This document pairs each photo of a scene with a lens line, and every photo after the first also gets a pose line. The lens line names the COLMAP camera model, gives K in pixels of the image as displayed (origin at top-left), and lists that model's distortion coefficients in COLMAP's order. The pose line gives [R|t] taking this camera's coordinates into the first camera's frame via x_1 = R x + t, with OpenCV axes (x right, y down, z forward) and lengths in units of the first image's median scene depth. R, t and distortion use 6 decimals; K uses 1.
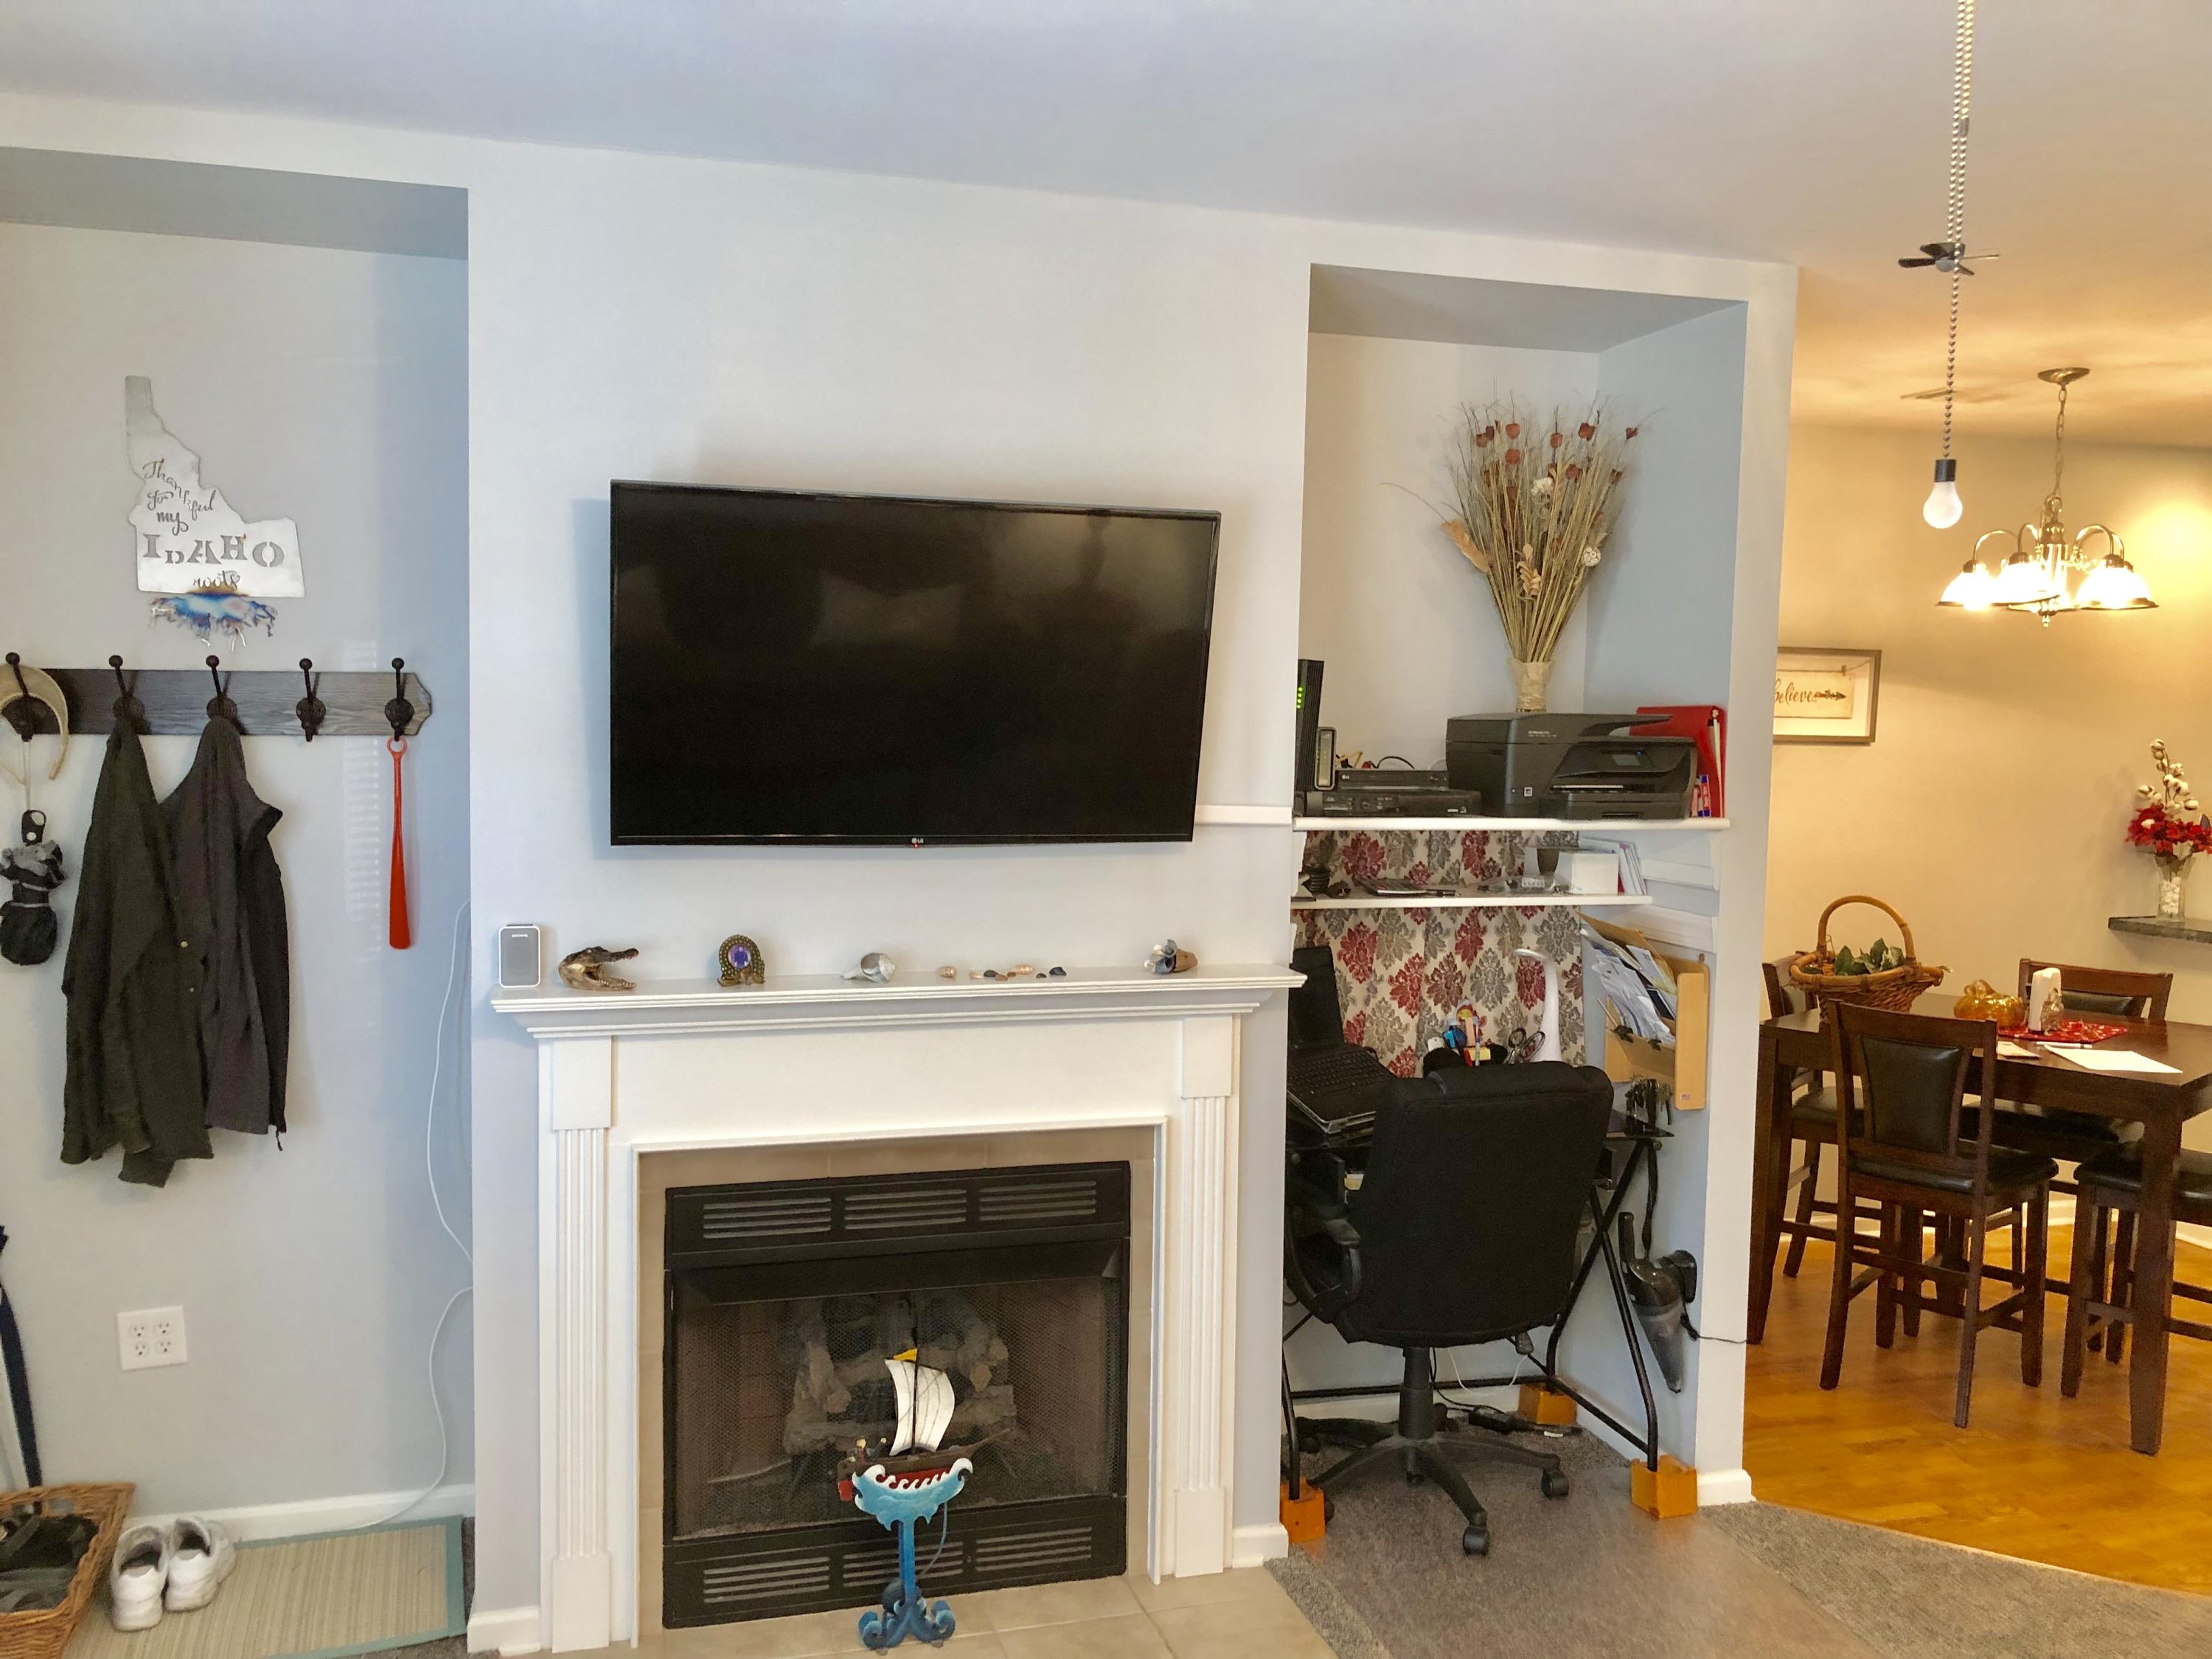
lens RADIAL K [[1815.2, 0, 1069.0], [0, 1815.2, 832.4], [0, 0, 1]] dist [0.035638, -0.027851]
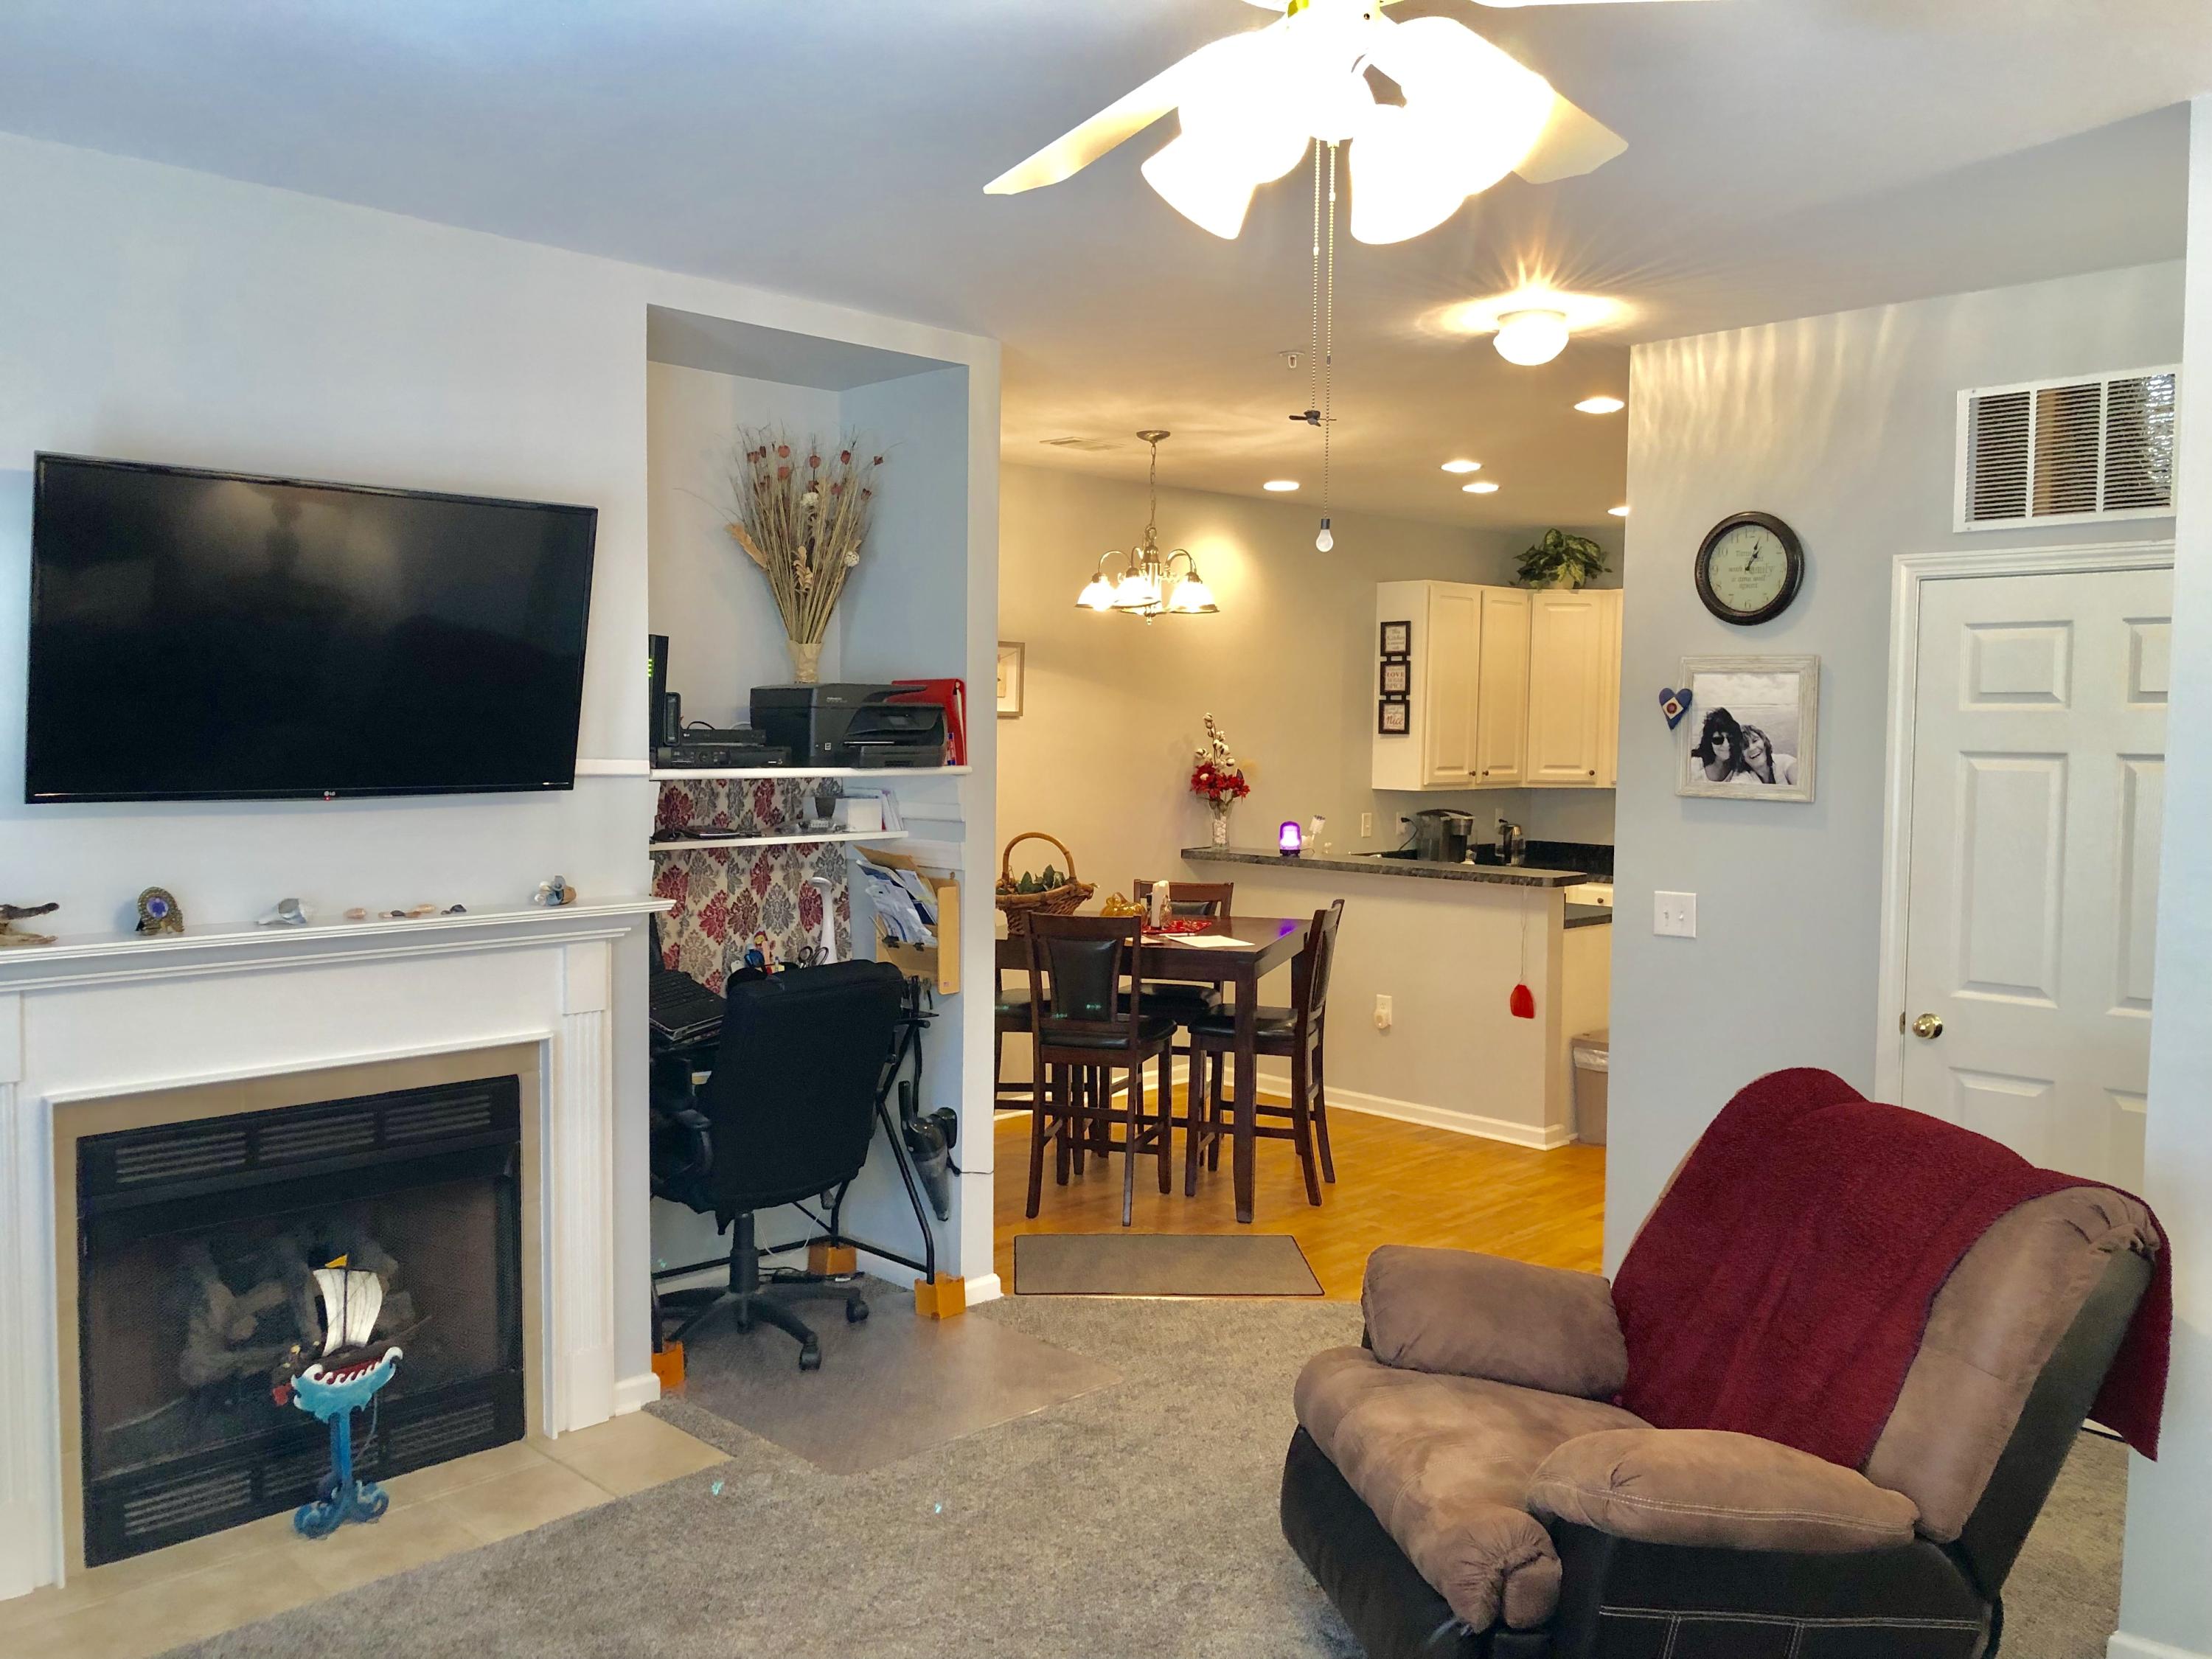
lens RADIAL K [[1815.2, 0, 1071.7], [0, 1815.2, 810.1], [0, 0, 1]] dist [0.035638, -0.027851]
pose [[0.877566, -0.032777, 0.478333, -0.181686], [0.038895, 0.999239, -0.002887, 0.029182], [-0.477875, 0.021139, 0.878174, -0.152921]]
